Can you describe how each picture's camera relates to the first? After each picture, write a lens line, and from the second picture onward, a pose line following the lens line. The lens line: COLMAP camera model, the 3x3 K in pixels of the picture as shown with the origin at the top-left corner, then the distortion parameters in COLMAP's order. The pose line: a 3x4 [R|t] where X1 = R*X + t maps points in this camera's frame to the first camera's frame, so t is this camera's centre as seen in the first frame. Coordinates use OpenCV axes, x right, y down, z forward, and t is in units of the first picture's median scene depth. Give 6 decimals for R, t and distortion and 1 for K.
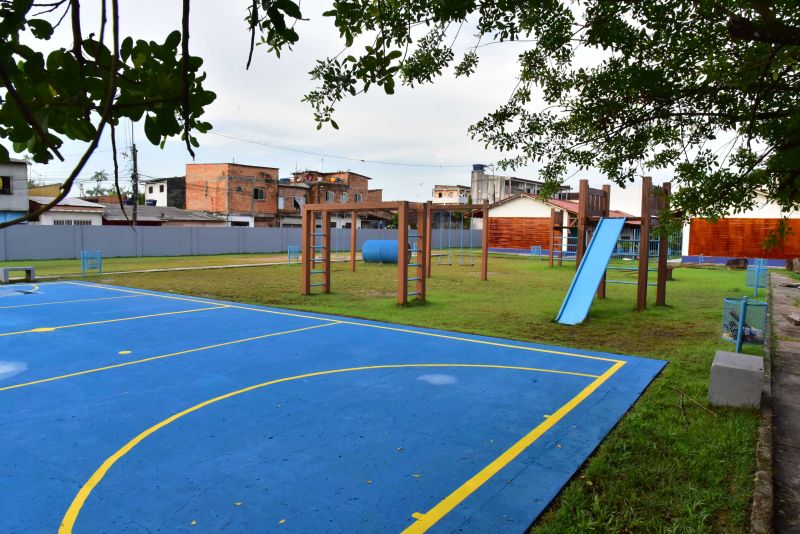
lens RADIAL K [[538.1, 0, 400.0], [0, 538.1, 267.0], [0, 0, 1]] dist [-0.068654, 0.000220]
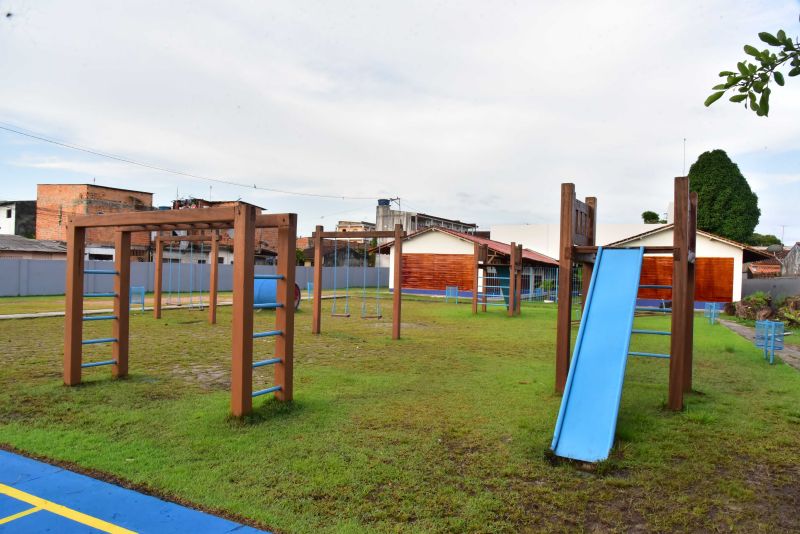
lens RADIAL K [[519.4, 0, 400.0], [0, 519.4, 267.0], [0, 0, 1]] dist [-0.000685, -0.000489]
pose [[0.984013, 0.010884, 0.177764, 0.015810], [0.001610, 0.997547, -0.069987, -0.008464], [-0.178090, 0.069155, 0.981581, 0.129433]]
